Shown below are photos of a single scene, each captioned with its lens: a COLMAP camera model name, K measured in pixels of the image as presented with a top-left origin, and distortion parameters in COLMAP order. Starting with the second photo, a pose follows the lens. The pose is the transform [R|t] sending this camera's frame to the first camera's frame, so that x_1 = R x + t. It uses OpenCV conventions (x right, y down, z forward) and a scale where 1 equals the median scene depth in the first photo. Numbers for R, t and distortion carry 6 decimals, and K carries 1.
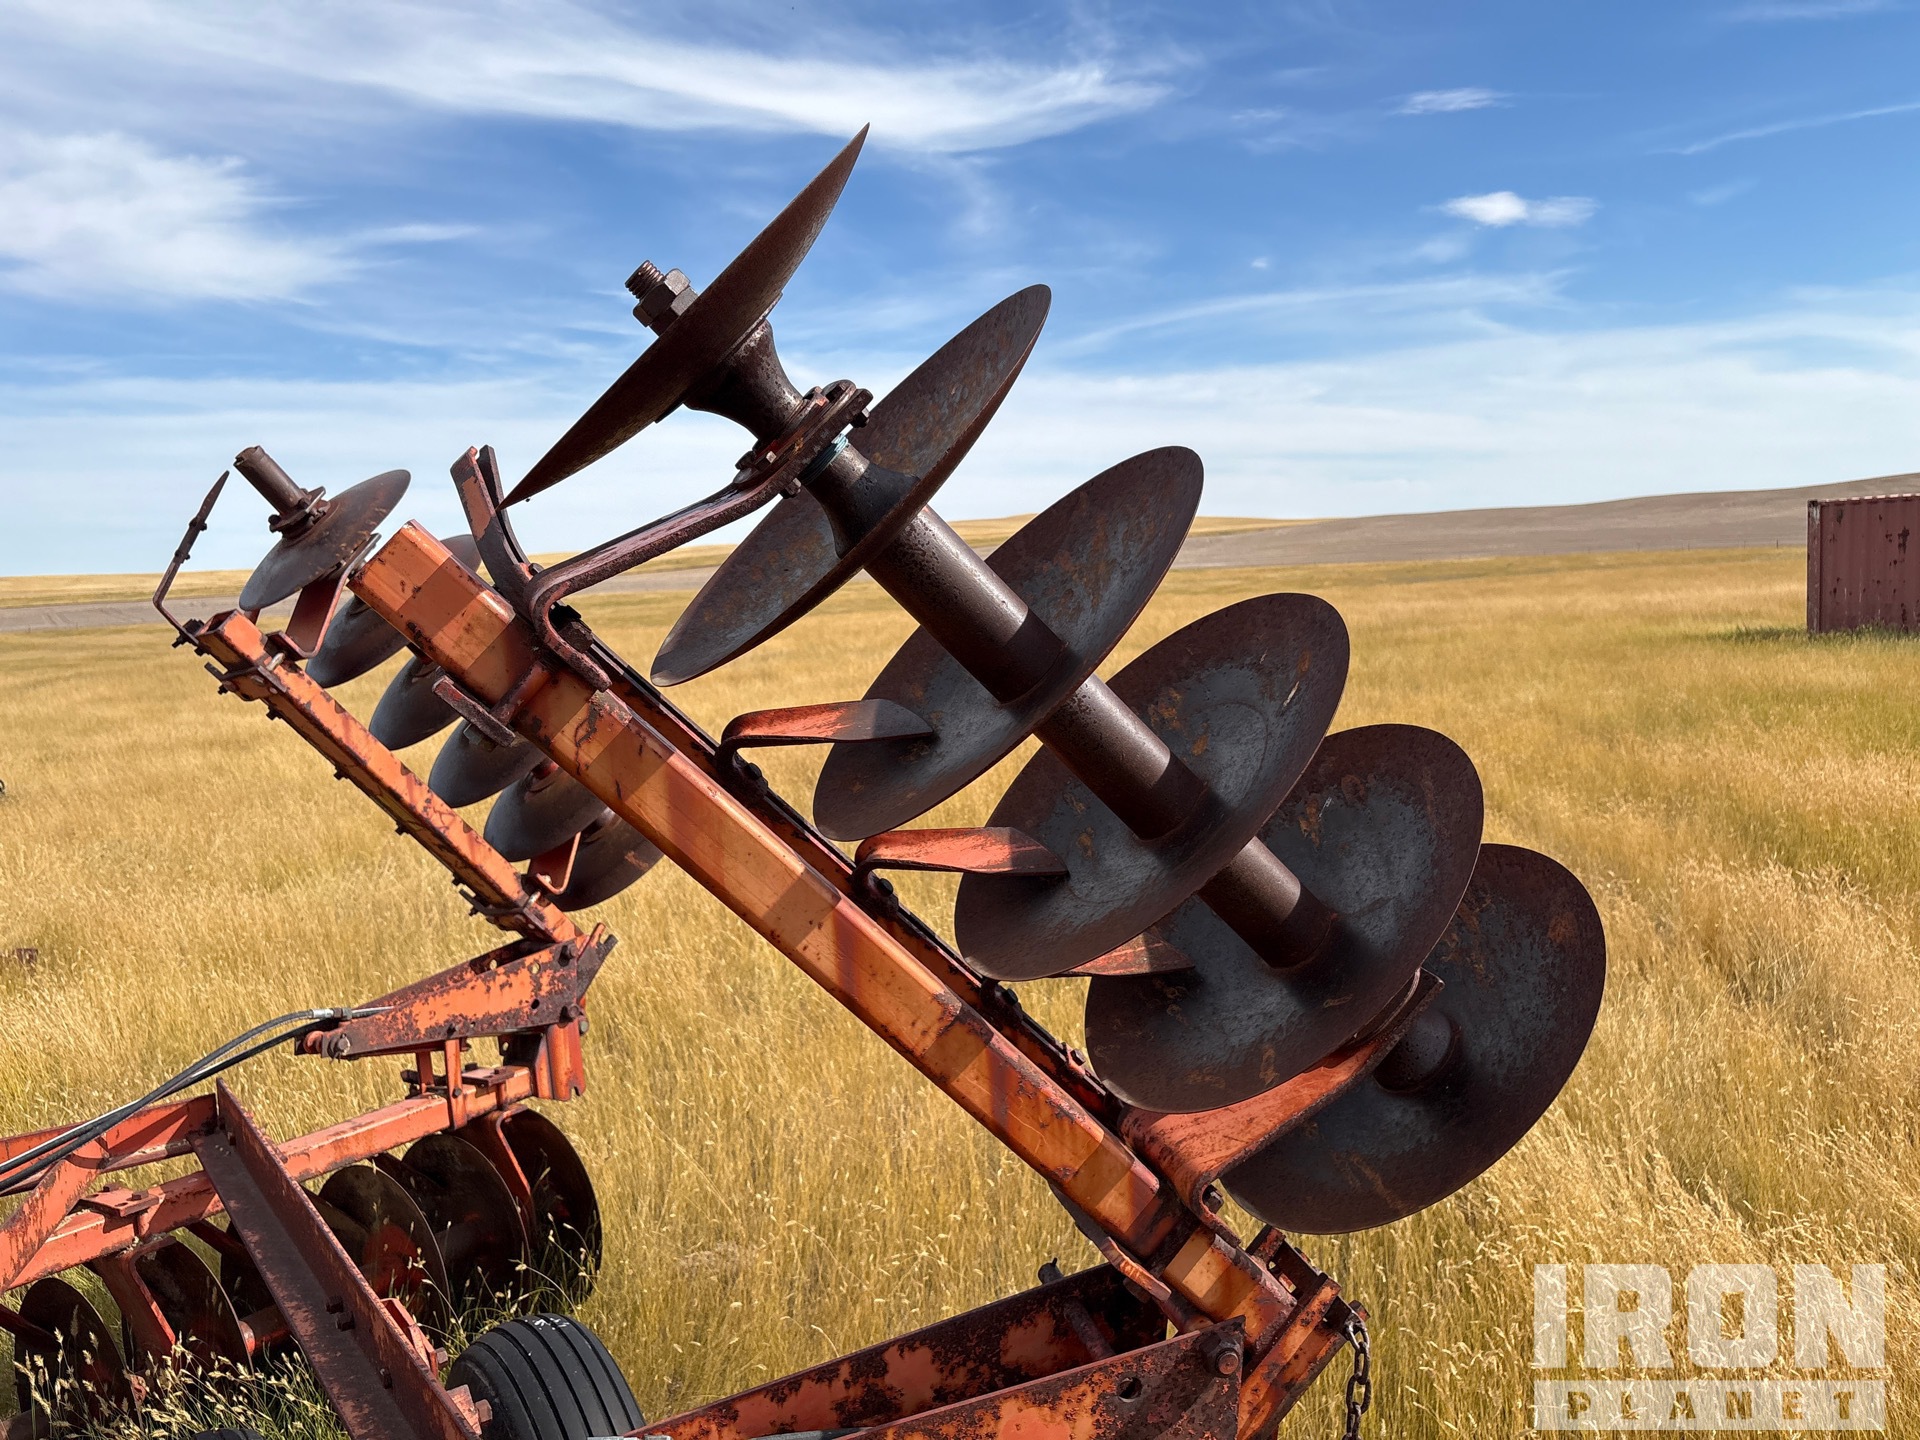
lens RADIAL K [[1483.8, 0, 956.2], [0, 1483.8, 725.1], [0, 0, 1]] dist [0.057688, -0.084221]
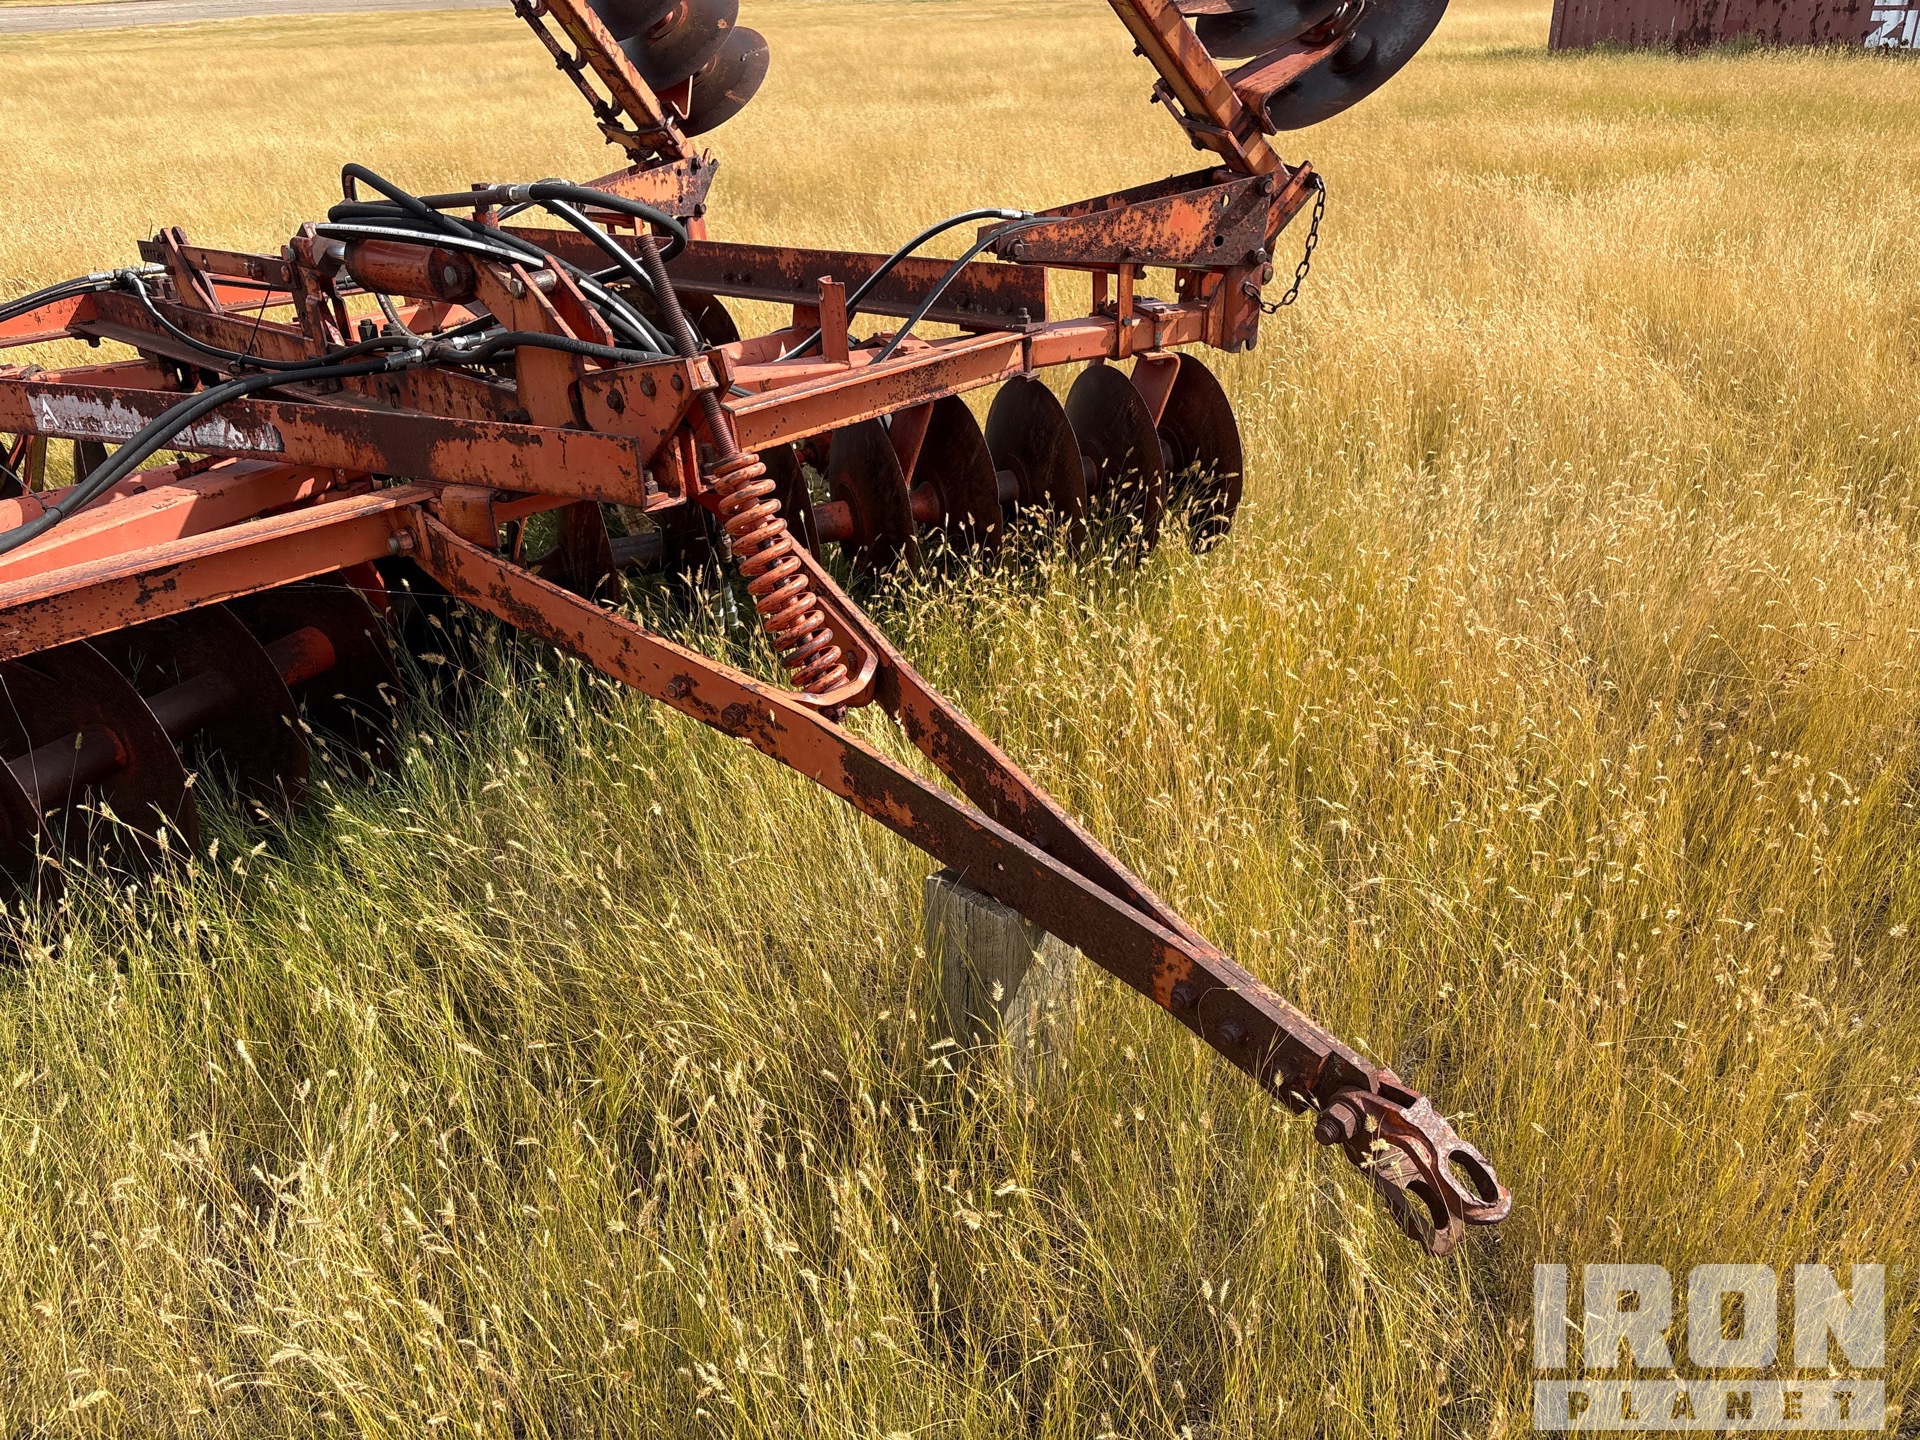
lens RADIAL K [[1483.8, 0, 956.2], [0, 1483.8, 725.1], [0, 0, 1]] dist [0.057688, -0.084221]
pose [[0.985841, -0.055795, 0.158128, -0.273252], [-0.001358, 0.940330, 0.340260, 0.171426], [-0.167677, -0.335657, 0.926940, -0.508859]]
